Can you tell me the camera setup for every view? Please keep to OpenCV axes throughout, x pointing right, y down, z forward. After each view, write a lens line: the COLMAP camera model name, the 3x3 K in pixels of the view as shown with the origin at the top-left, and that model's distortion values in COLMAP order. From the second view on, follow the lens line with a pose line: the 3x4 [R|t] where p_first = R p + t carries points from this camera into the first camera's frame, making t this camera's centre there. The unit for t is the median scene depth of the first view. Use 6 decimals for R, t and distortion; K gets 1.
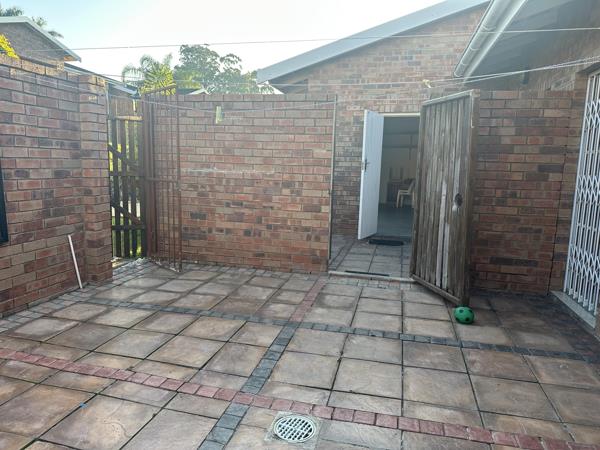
lens RADIAL K [[417.2, 0, 301.2], [0, 417.2, 222.7], [0, 0, 1]] dist [0.090249, -0.115907]
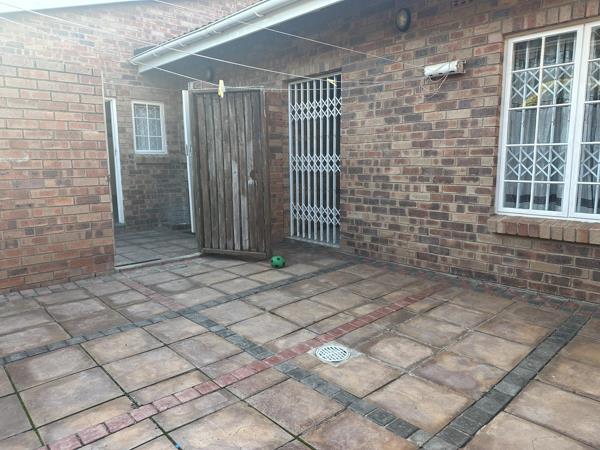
lens RADIAL K [[417.2, 0, 301.2], [0, 417.2, 222.7], [0, 0, 1]] dist [0.090249, -0.115907]
pose [[0.541541, -0.156154, 0.826045, -0.552353], [0.141863, 0.985480, 0.093290, -0.009228], [-0.828618, 0.066665, 0.555830, 0.198750]]
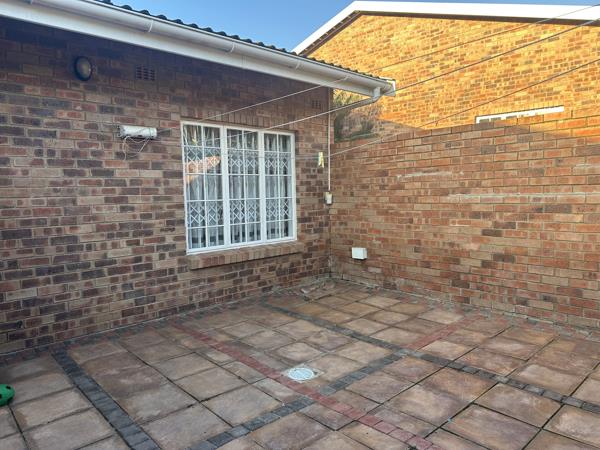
lens RADIAL K [[417.2, 0, 301.2], [0, 417.2, 222.7], [0, 0, 1]] dist [0.090249, -0.115907]
pose [[-0.832694, -0.048916, 0.551568, -0.441114], [0.079683, 0.975138, 0.206777, -0.186932], [-0.547970, 0.216132, -0.808094, 1.130792]]
